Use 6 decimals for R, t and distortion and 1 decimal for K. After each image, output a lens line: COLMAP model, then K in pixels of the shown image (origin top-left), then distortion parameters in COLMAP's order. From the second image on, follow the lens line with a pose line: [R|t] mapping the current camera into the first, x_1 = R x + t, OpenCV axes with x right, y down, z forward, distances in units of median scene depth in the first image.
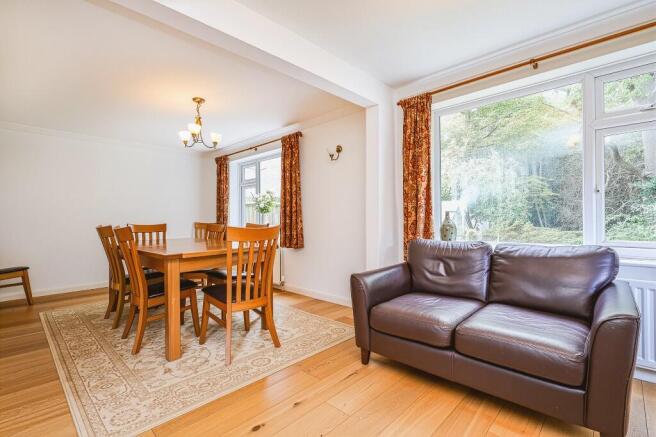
lens RADIAL K [[305.6, 0, 324.1], [0, 305.6, 215.3], [0, 0, 1]] dist [0.000962, -0.000038]
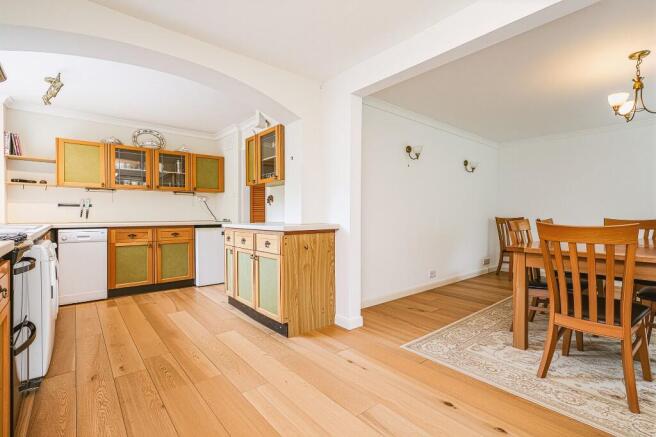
lens RADIAL K [[305.6, 0, 327.6], [0, 305.6, 215.6], [0, 0, 1]] dist [0.000962, -0.000038]
pose [[-0.119202, 0.012270, -0.992794, 0.605691], [0.012079, 0.999868, 0.010907, -0.001207], [0.992797, -0.010692, -0.119335, 0.465748]]
